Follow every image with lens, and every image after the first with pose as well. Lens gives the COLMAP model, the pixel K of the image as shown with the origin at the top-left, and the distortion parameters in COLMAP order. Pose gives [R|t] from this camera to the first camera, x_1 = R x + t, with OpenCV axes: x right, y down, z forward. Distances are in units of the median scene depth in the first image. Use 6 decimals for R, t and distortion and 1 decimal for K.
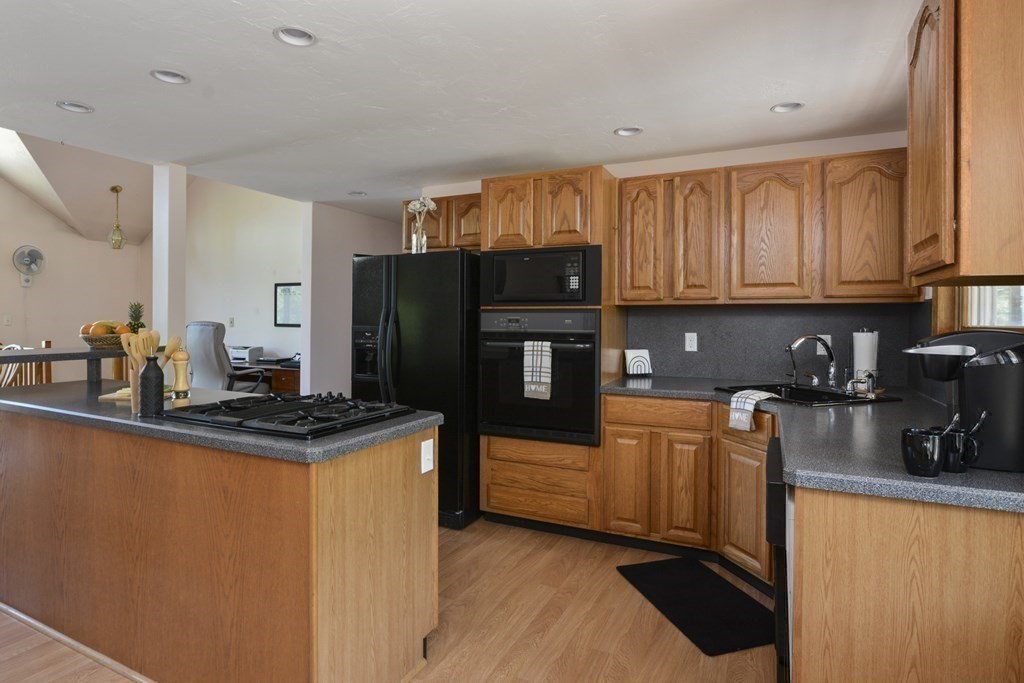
lens RADIAL K [[533.3, 0, 519.8], [0, 533.3, 324.4], [0, 0, 1]] dist [-0.014602, -0.002505]
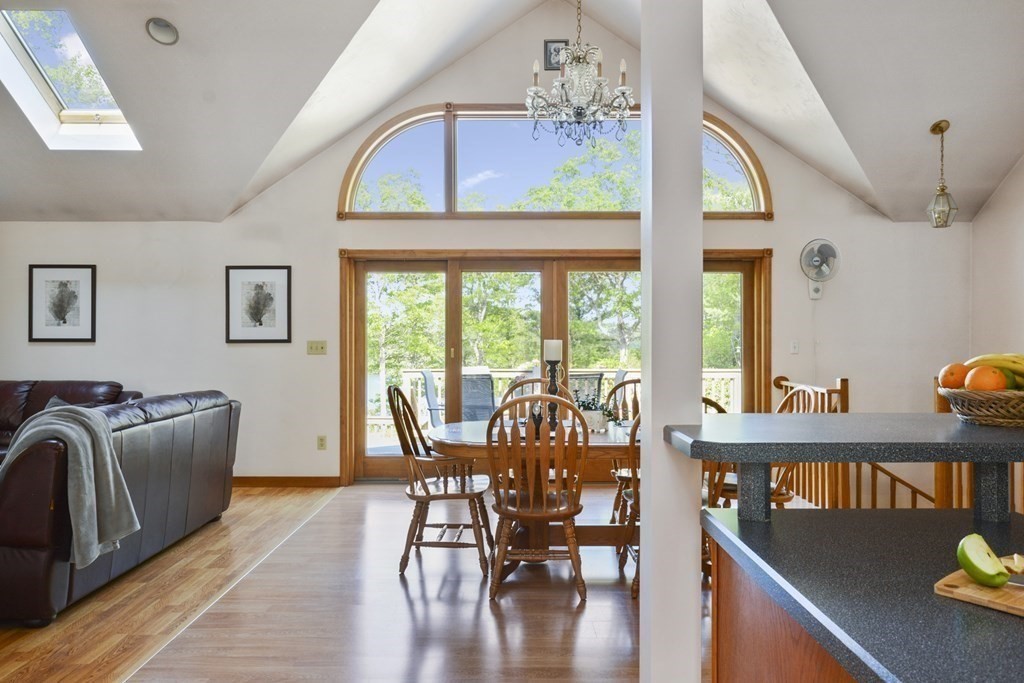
lens RADIAL K [[726.5, 0, 503.7], [0, 726.5, 341.3], [0, 0, 1]] dist [0.009972, 0.002938]
pose [[0.409282, -0.005312, -0.912393, -0.443308], [-0.005107, 0.999954, -0.008112, -0.011051], [0.912394, 0.007980, 0.409236, 0.442465]]
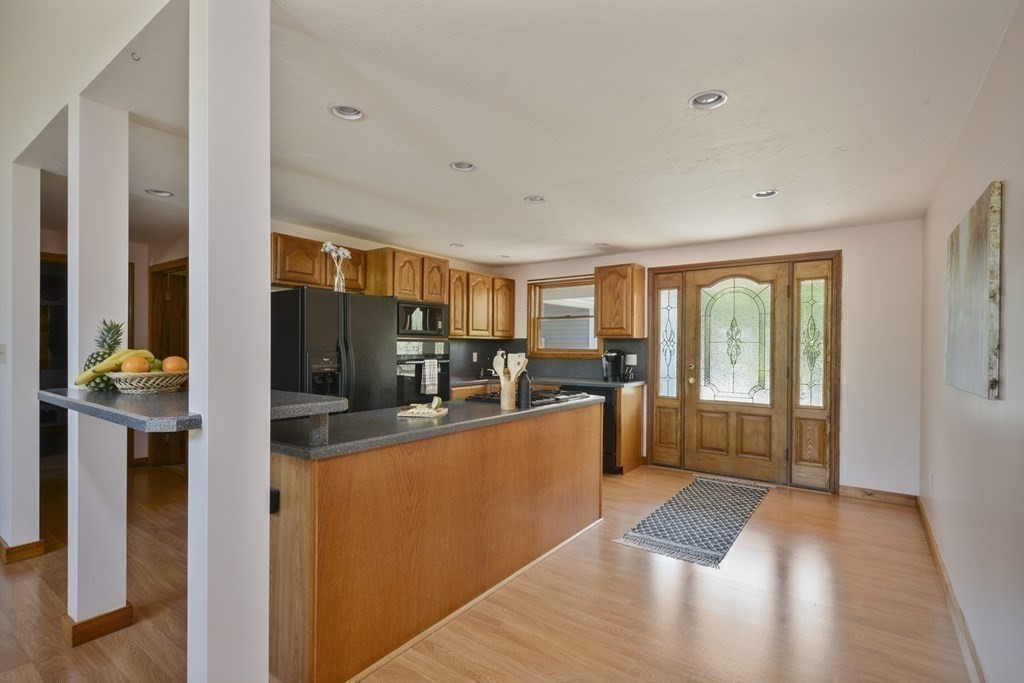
lens RADIAL K [[488.0, 0, 512.5], [0, 488.0, 346.5], [0, 0, 1]] dist [-0.023440, 0.002242]
pose [[0.191315, -0.005325, 0.981514, -1.400831], [0.002315, 0.999985, 0.004974, -0.015398], [-0.981526, 0.001321, 0.191324, 0.461936]]
